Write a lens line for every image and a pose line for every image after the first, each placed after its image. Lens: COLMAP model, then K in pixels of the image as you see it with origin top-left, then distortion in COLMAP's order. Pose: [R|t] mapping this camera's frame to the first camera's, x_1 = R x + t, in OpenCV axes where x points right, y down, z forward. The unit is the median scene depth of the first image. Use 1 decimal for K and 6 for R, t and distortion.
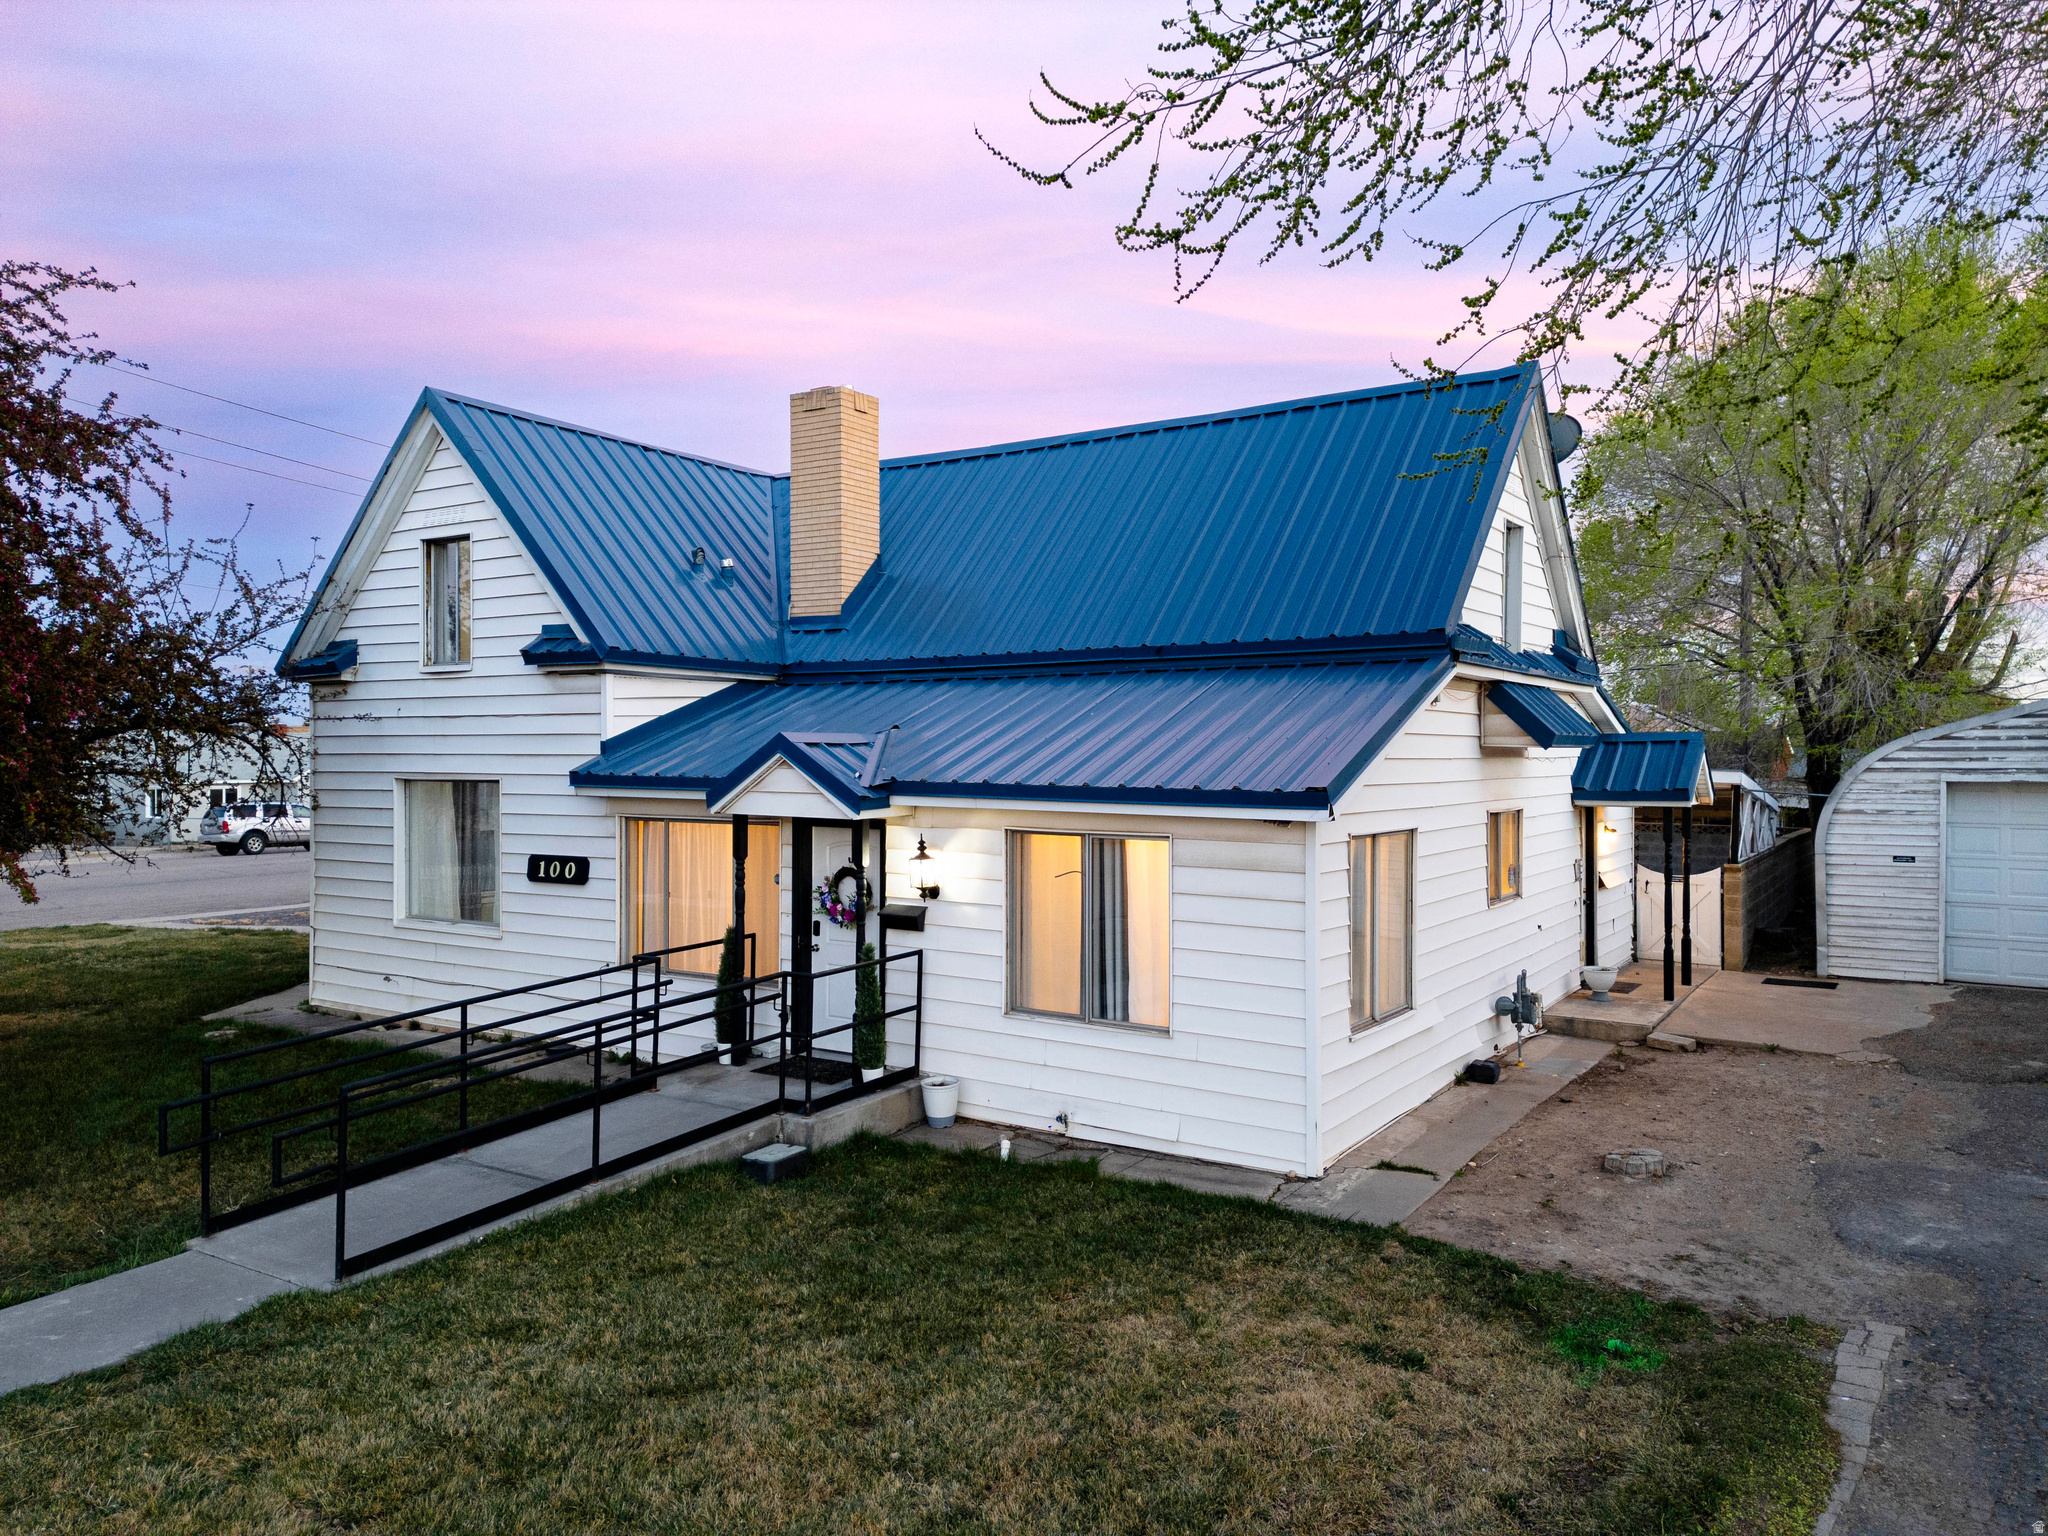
lens RADIAL K [[1407.9, 0, 1024.2], [0, 1407.9, 765.4], [0, 0, 1]] dist [0.026175, -0.010382]
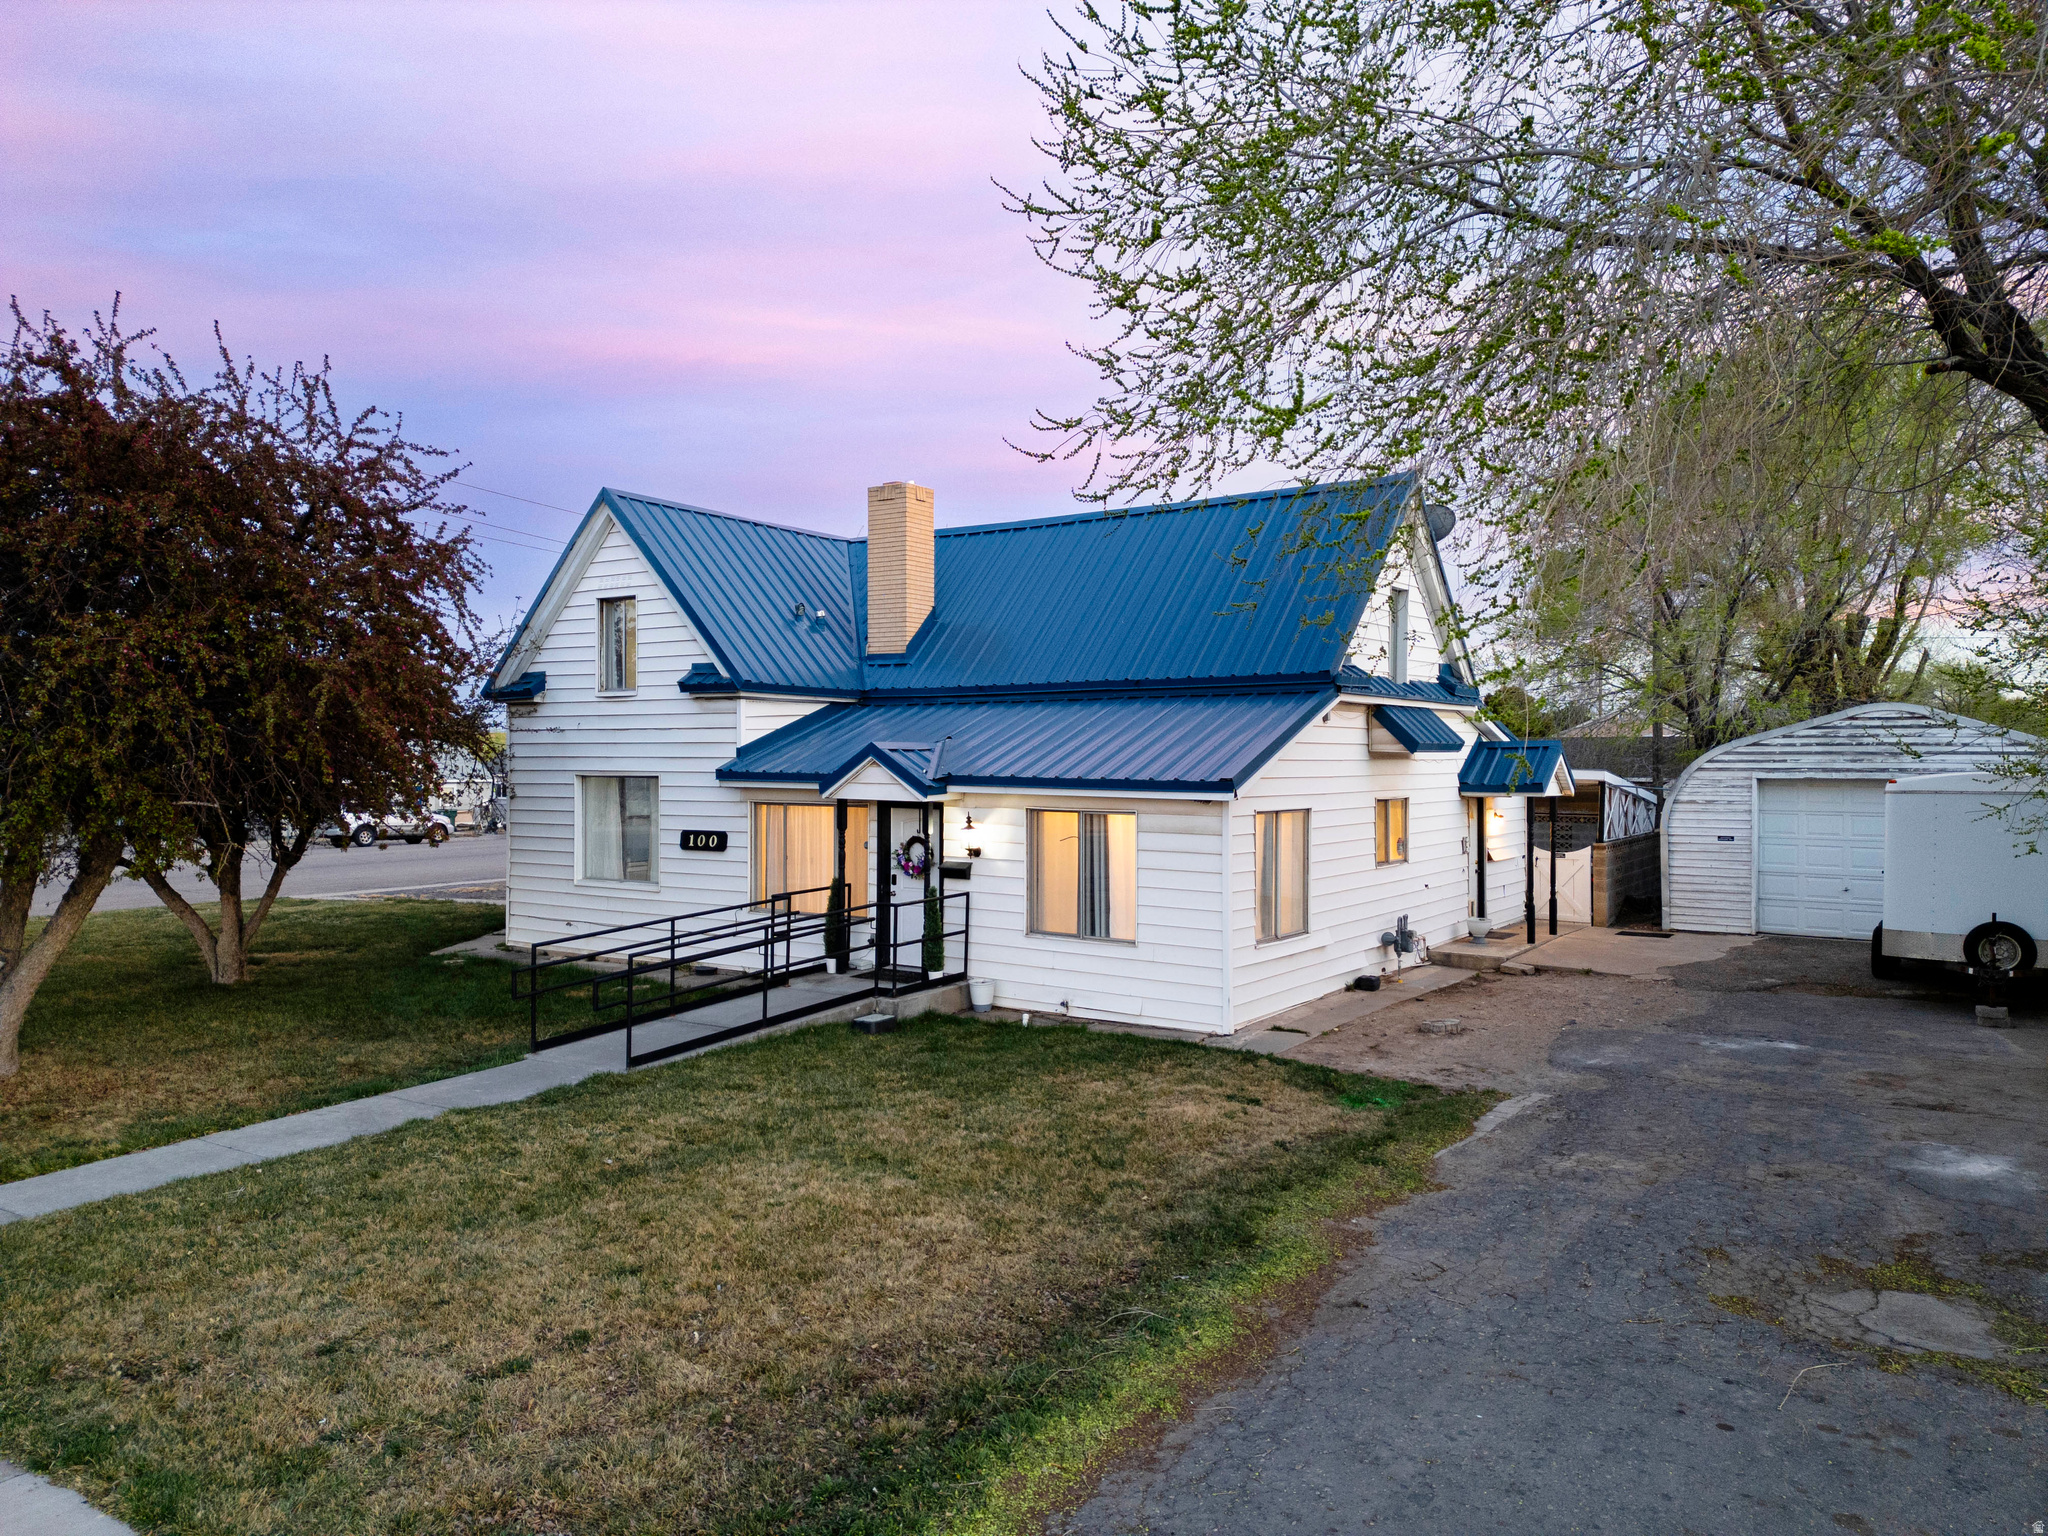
lens RADIAL K [[1407.9, 0, 1024.2], [0, 1407.9, 767.4], [0, 0, 1]] dist [0.026175, -0.010382]
pose [[0.999737, 0.000353, -0.022939, 0.016004], [-0.000374, 1.000000, -0.000923, 0.003789], [0.022938, 0.000932, 0.999736, -0.415638]]
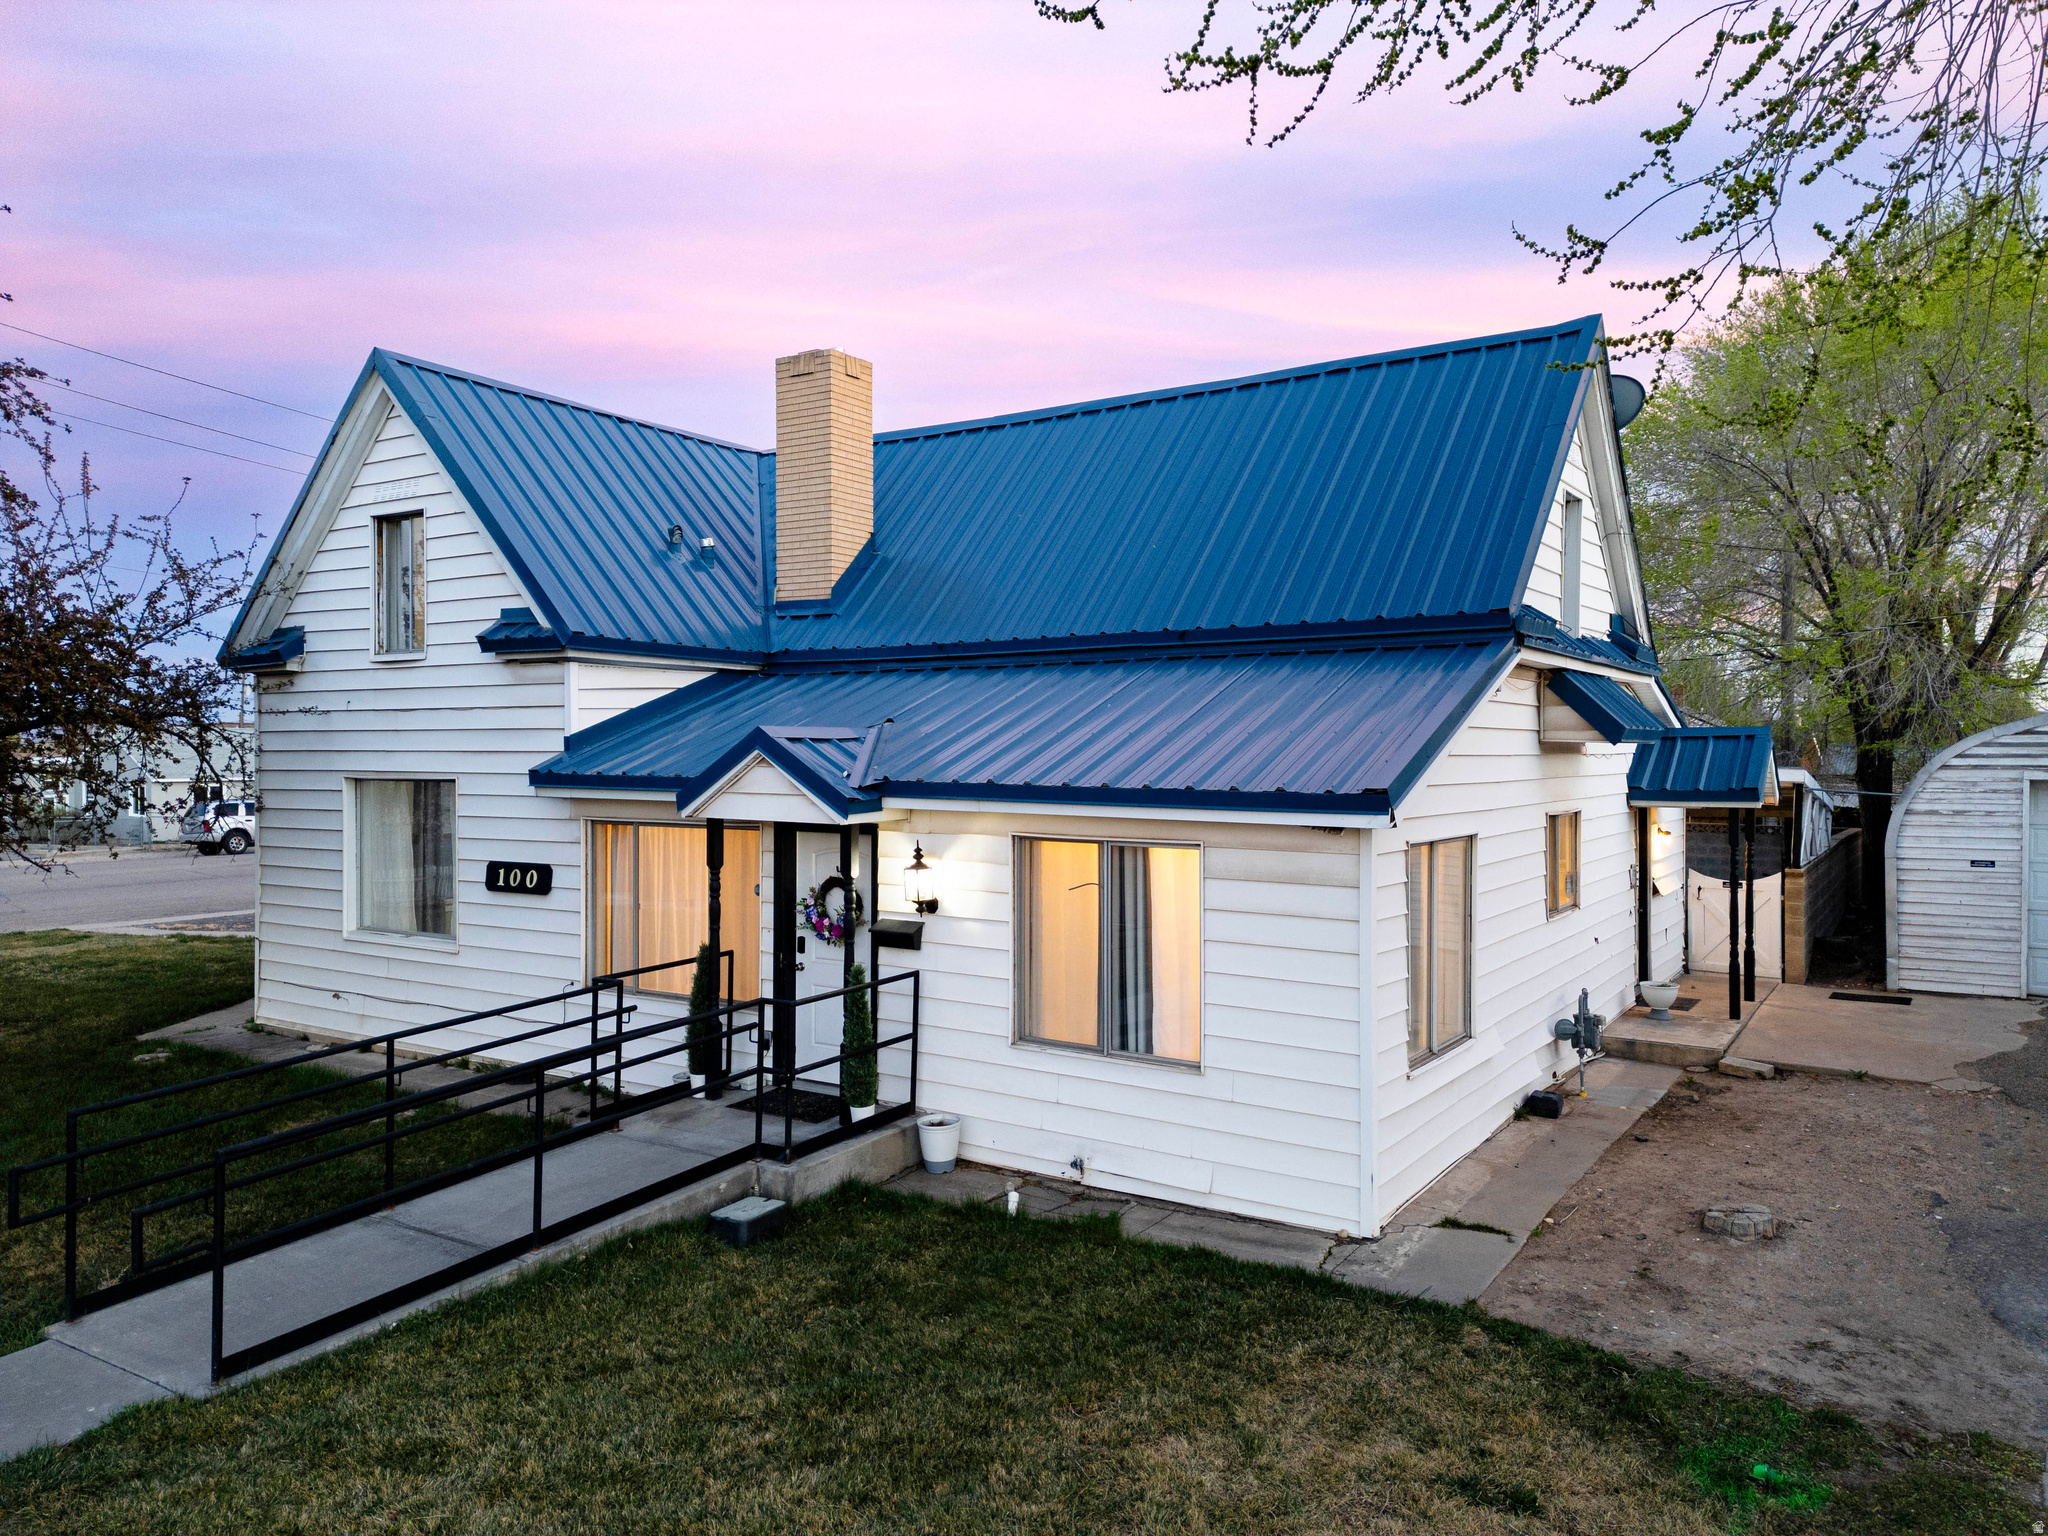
lens RADIAL K [[1407.9, 0, 1024.7], [0, 1407.9, 764.1], [0, 0, 1]] dist [0.026175, -0.010382]
pose [[1.000000, -0.000434, -0.000114, -0.005031], [0.000434, 0.999999, 0.001505, -0.000730], [0.000113, -0.001505, 0.999999, 0.103920]]
